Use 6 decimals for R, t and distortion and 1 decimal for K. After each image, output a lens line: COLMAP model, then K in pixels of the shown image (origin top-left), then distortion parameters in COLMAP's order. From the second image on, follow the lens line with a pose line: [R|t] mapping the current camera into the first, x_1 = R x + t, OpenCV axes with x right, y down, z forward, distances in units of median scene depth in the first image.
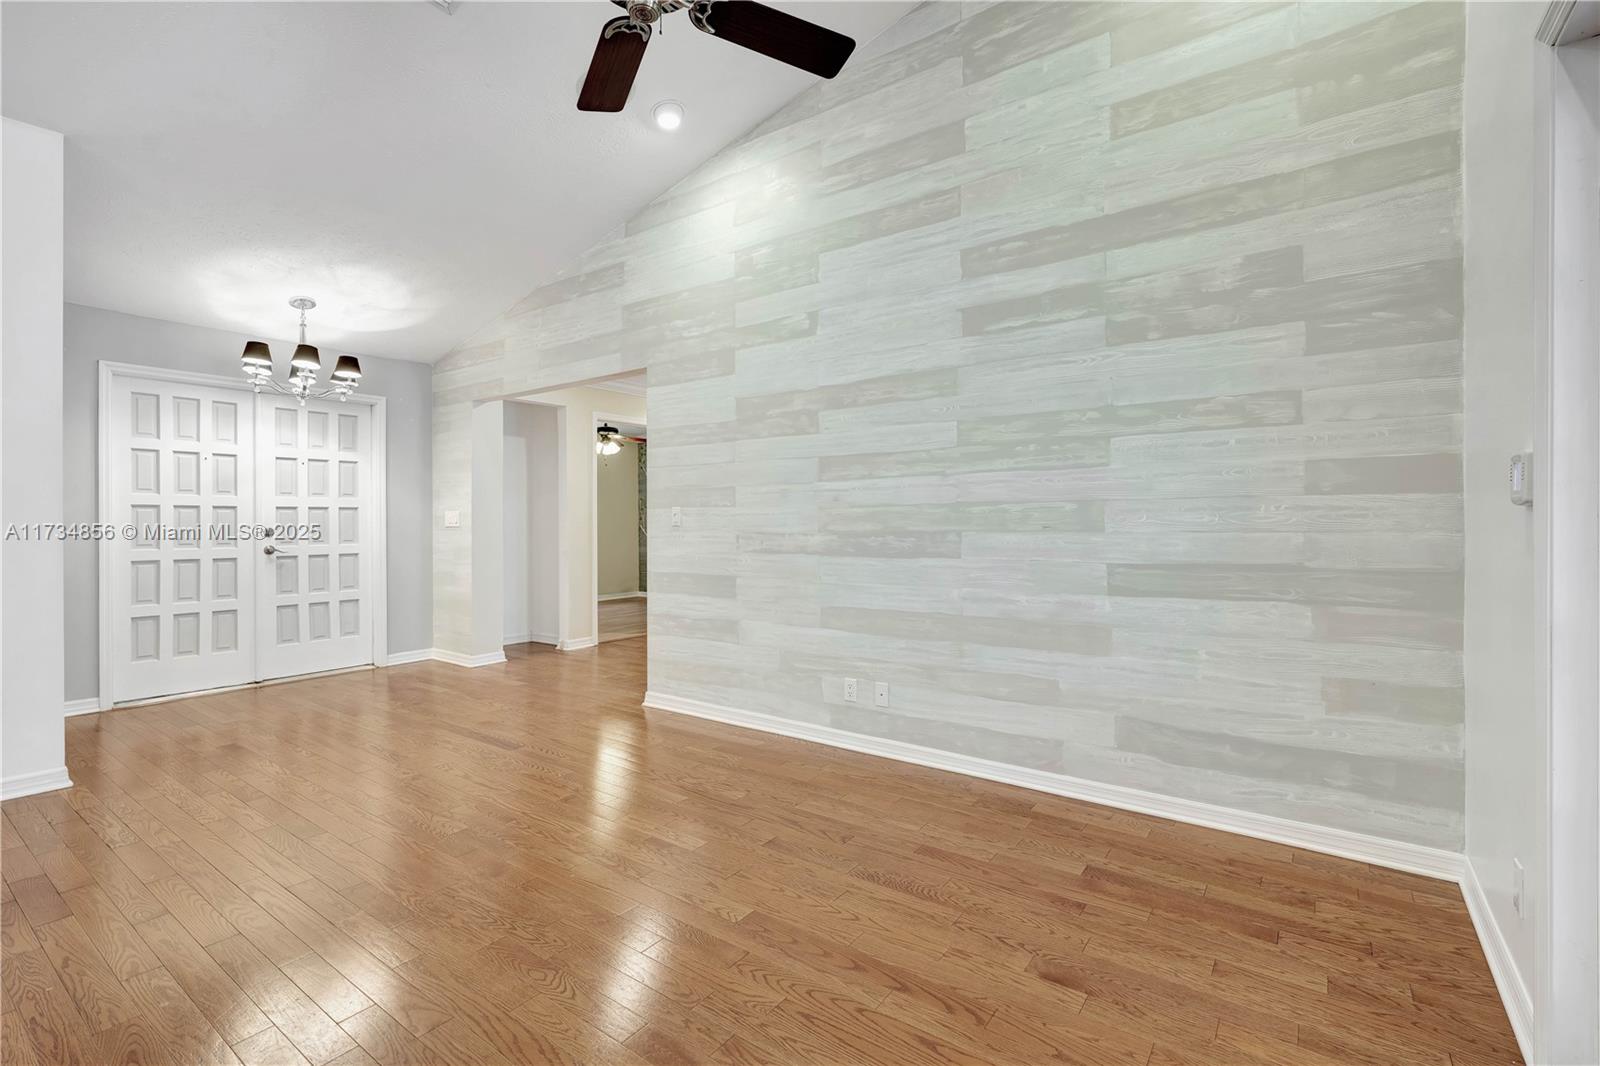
lens RADIAL K [[733.5, 0, 794.0], [0, 733.5, 520.7], [0, 0, 1]] dist [-0.000238, 0.001008]
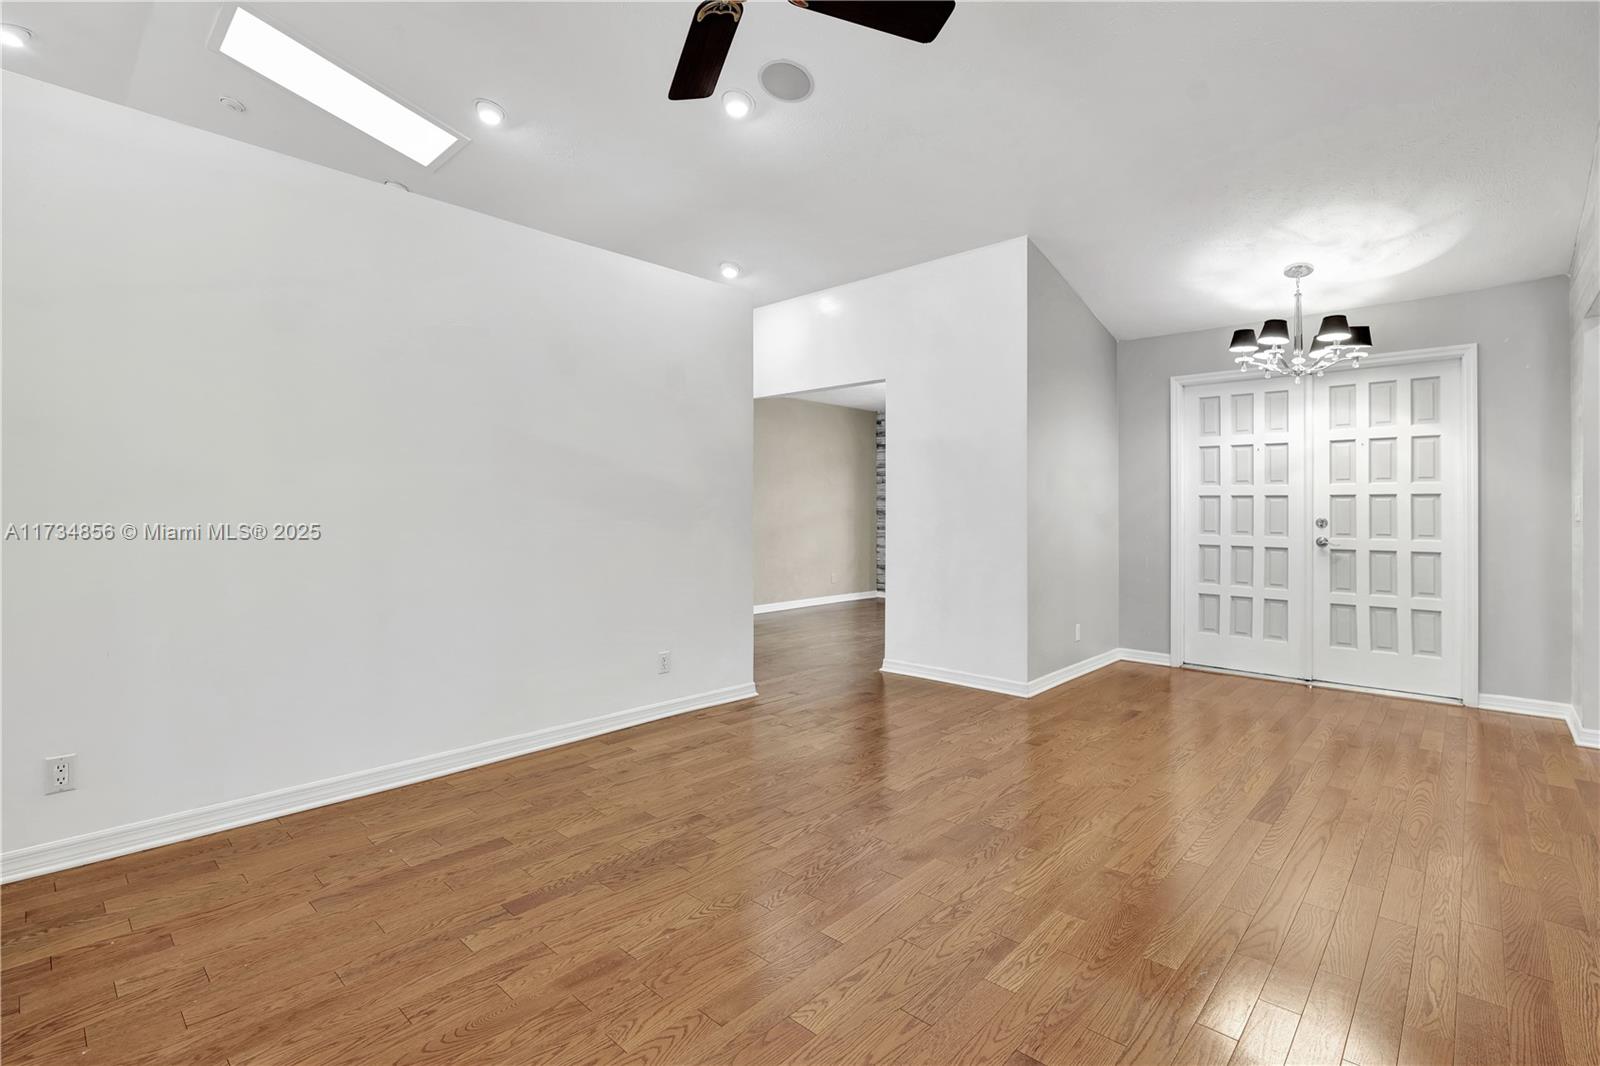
lens RADIAL K [[733.5, 0, 794.0], [0, 733.5, 520.7], [0, 0, 1]] dist [-0.000238, 0.001008]
pose [[-0.110644, 0.016811, -0.993718, 0.291564], [-0.005513, 0.999831, 0.017529, 0.000753], [0.993845, 0.007418, -0.110533, 0.456642]]
